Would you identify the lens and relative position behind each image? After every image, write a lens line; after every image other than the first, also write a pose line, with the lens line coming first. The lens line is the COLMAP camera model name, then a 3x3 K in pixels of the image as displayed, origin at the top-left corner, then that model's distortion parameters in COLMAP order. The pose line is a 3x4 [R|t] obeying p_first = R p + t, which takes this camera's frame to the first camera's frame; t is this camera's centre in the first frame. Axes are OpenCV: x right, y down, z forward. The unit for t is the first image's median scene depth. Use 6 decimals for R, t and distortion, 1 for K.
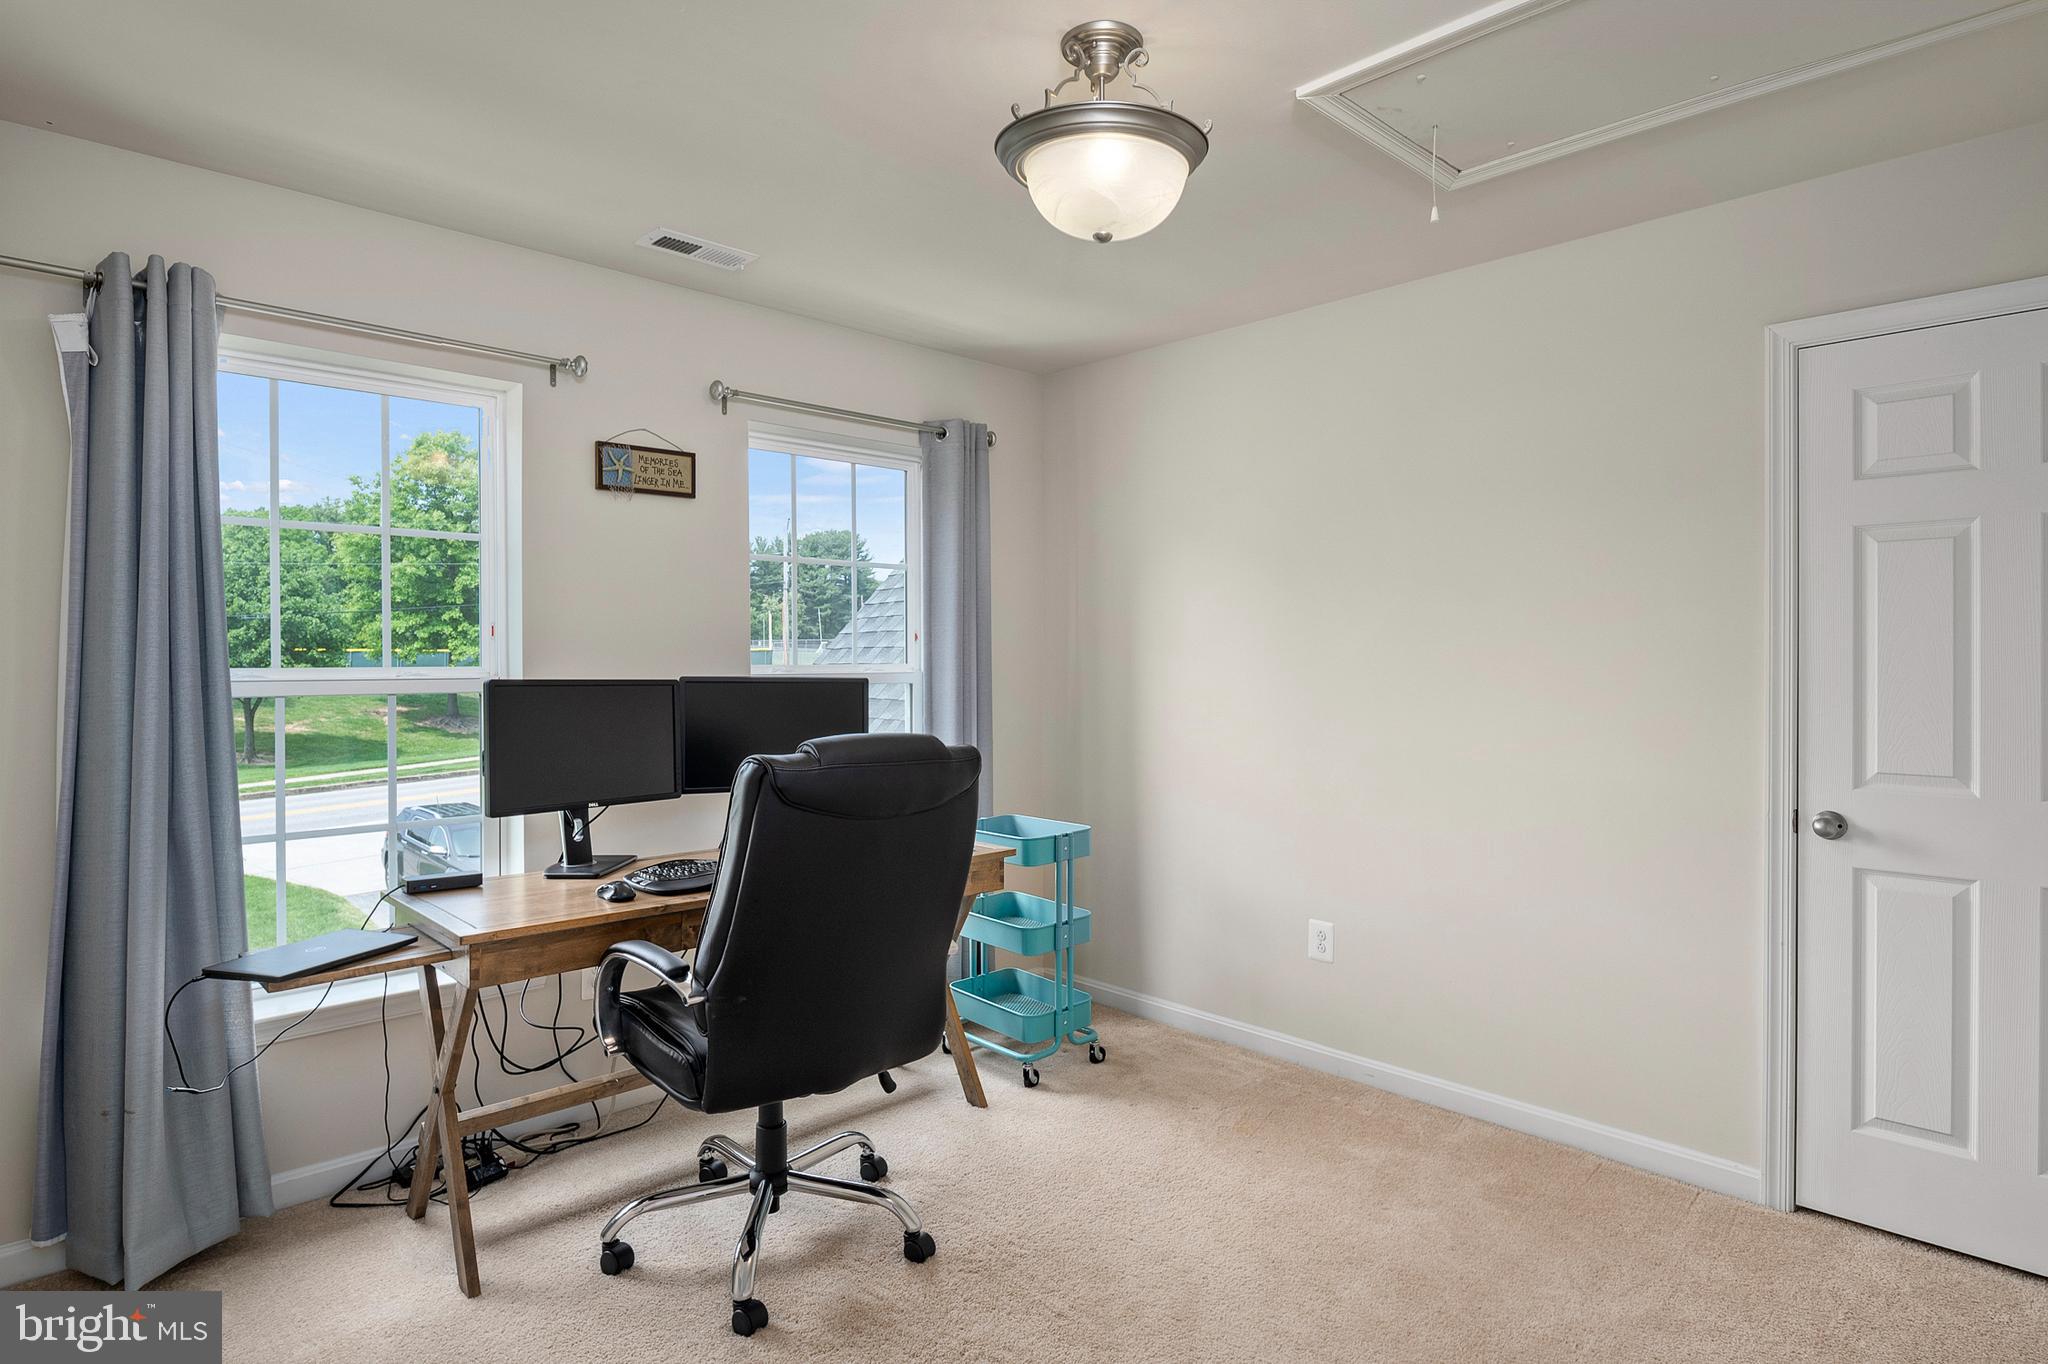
lens RADIAL K [[1110.2, 0, 1020.9], [0, 1110.2, 674.0], [0, 0, 1]] dist [-0.001553, -0.000192]
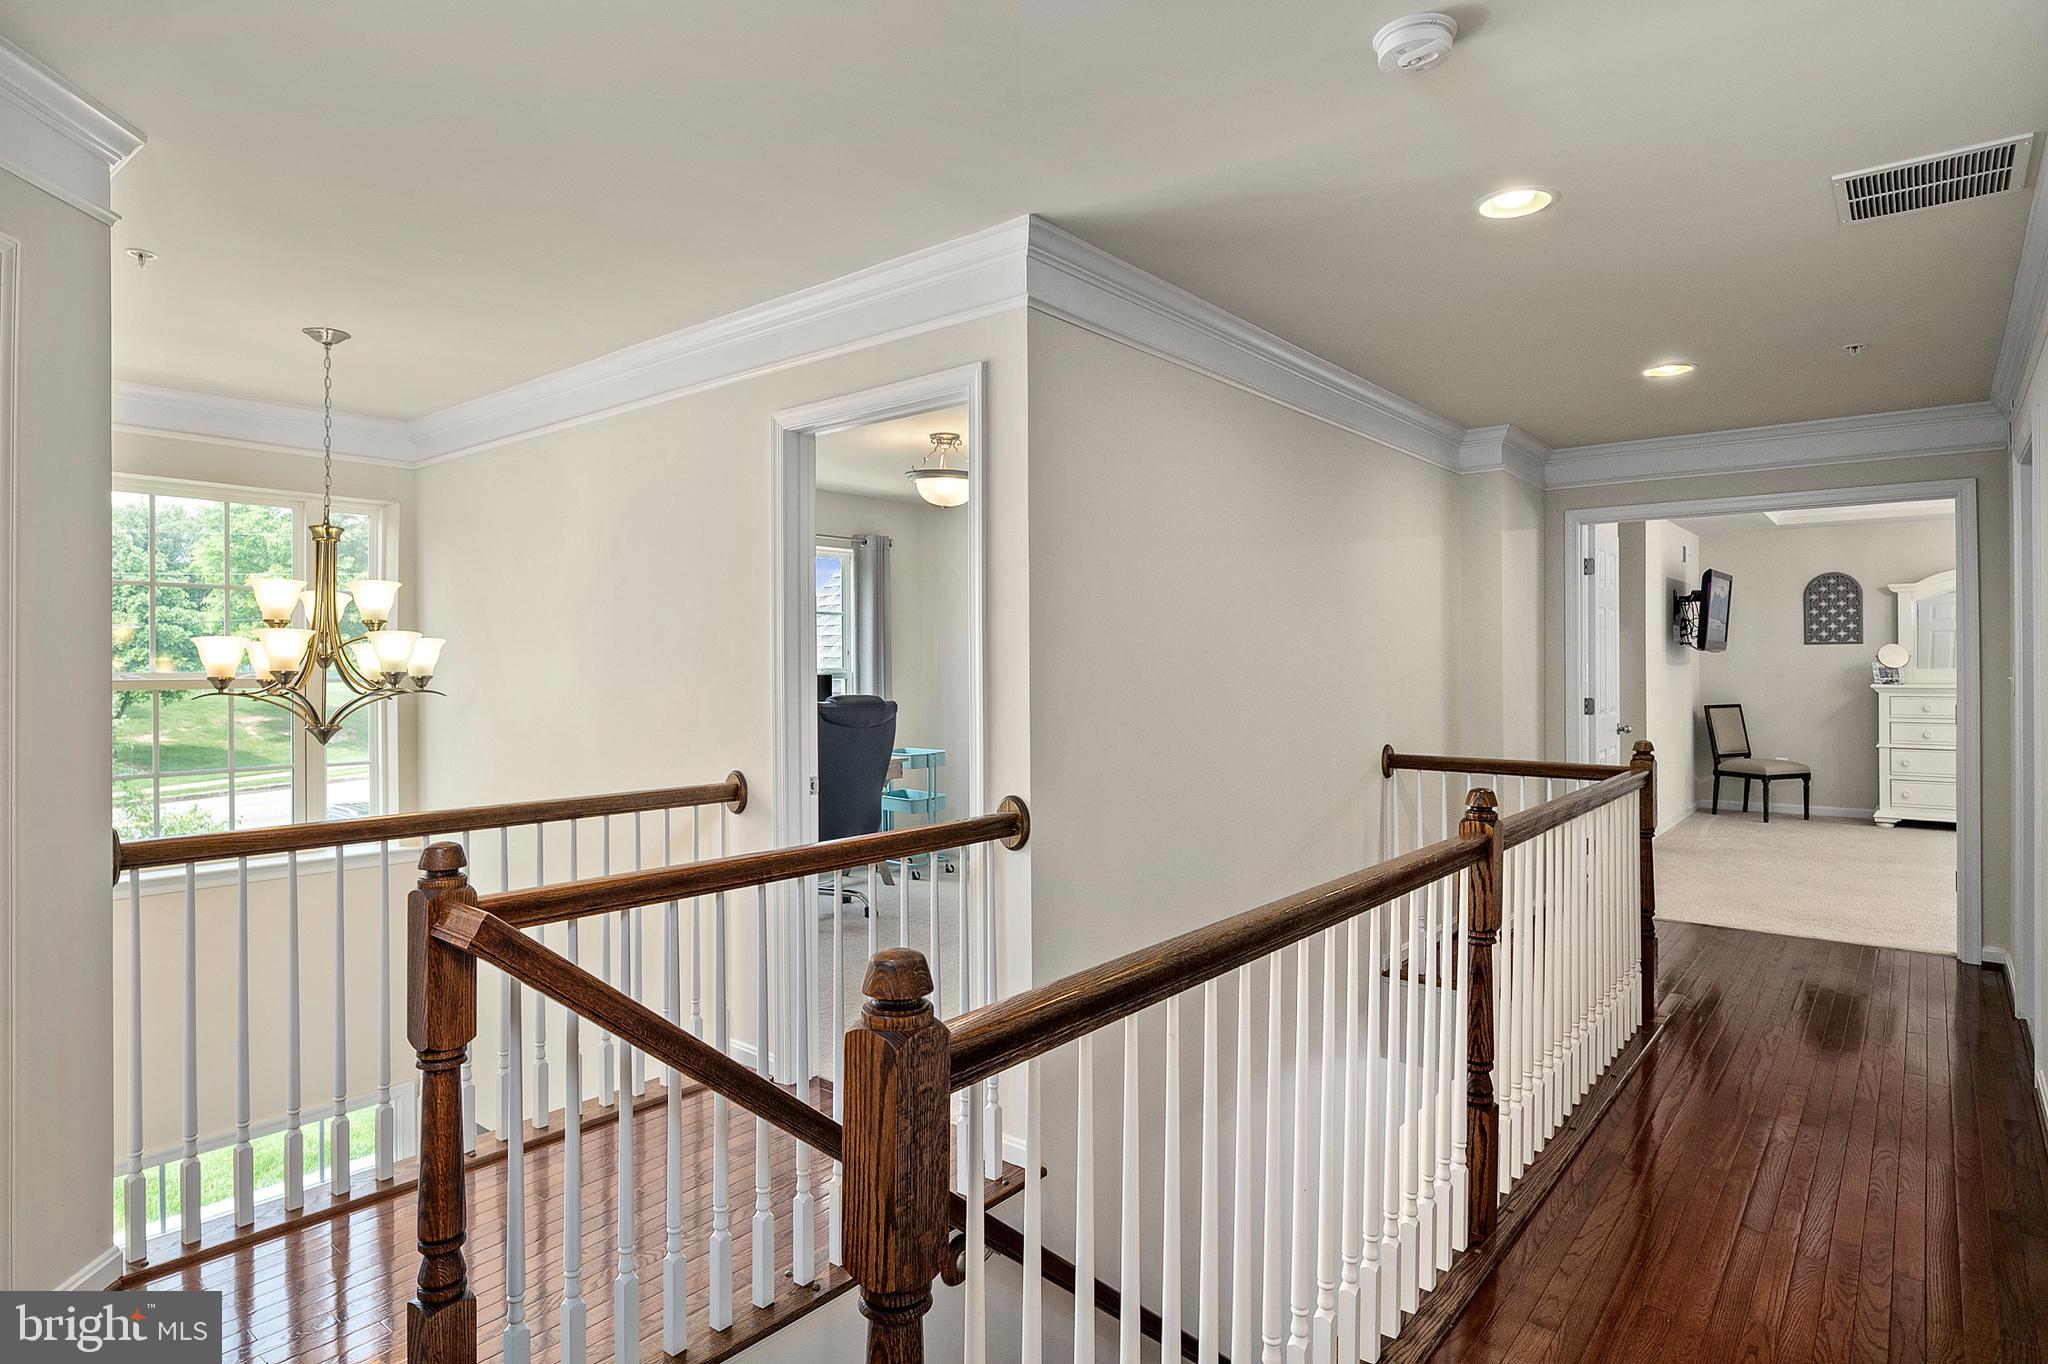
lens RADIAL K [[1110.2, 0, 1018.0], [0, 1110.2, 680.6], [0, 0, 1]] dist [-0.001553, -0.000192]
pose [[0.993041, -0.006175, 0.117607, -0.034922], [0.006136, 0.999981, 0.000694, 0.013889], [-0.117609, 0.000032, 0.993060, -0.835279]]
